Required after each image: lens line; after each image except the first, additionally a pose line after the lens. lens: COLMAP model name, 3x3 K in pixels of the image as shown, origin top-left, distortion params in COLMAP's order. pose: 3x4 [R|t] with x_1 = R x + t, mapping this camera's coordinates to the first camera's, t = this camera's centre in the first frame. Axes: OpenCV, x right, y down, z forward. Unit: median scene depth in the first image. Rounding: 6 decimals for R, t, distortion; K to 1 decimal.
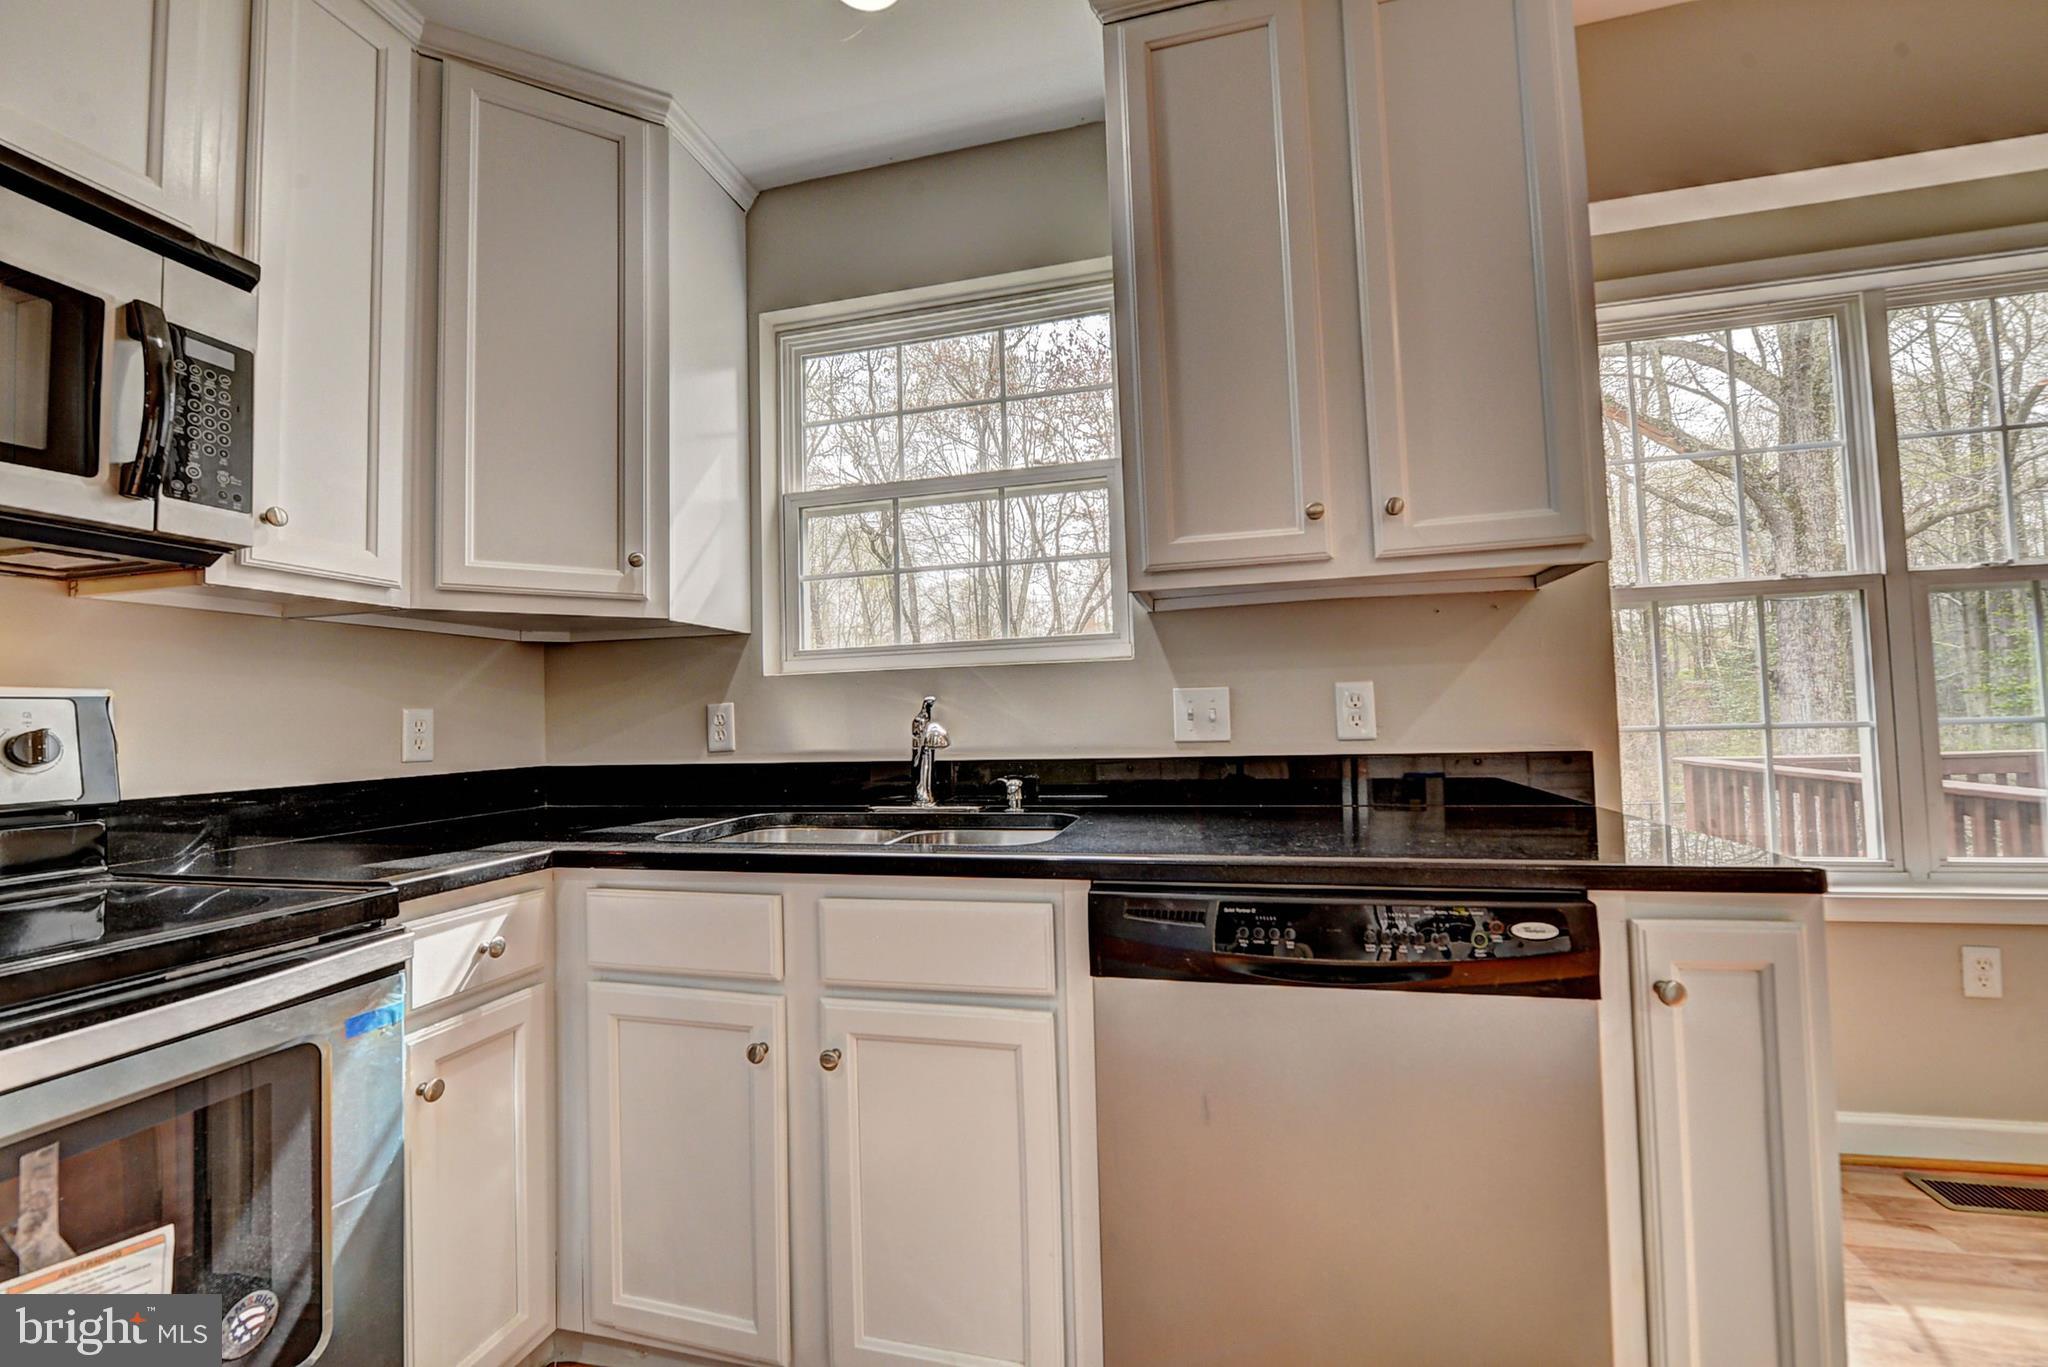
lens RADIAL K [[822.1, 0, 1021.0], [0, 822.1, 680.5], [0, 0, 1]] dist [-0.010530, -0.000443]
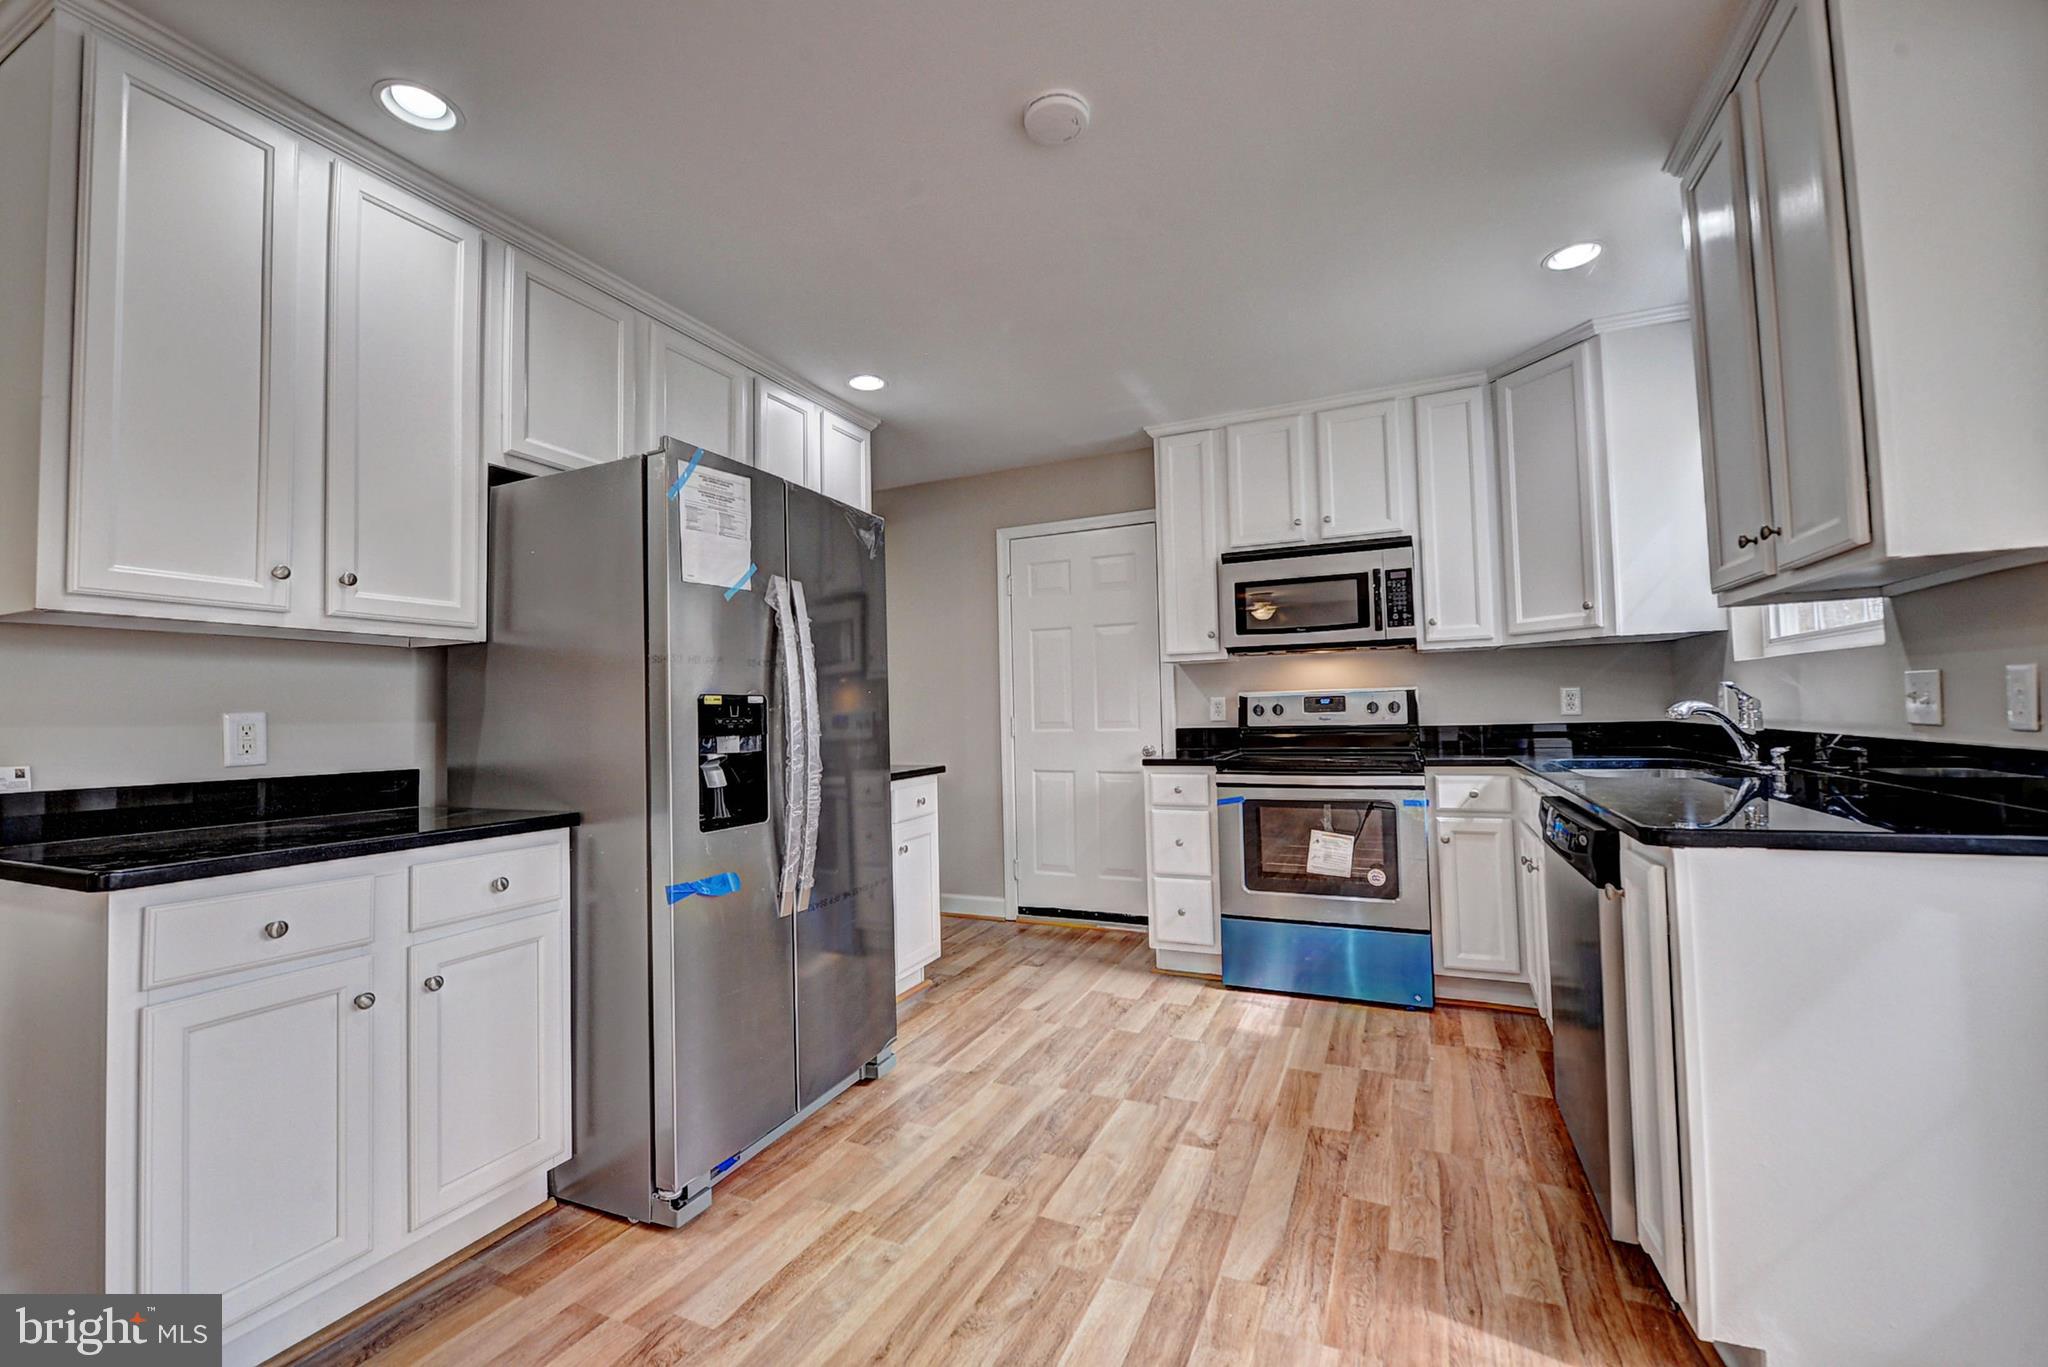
lens RADIAL K [[822.1, 0, 1006.9], [0, 822.1, 674.6], [0, 0, 1]] dist [-0.010530, -0.000443]
pose [[-0.199735, -0.021944, -0.979604, 2.117156], [0.075669, 0.996418, -0.037749, -0.038189], [0.976924, -0.081665, -0.197359, 0.171840]]
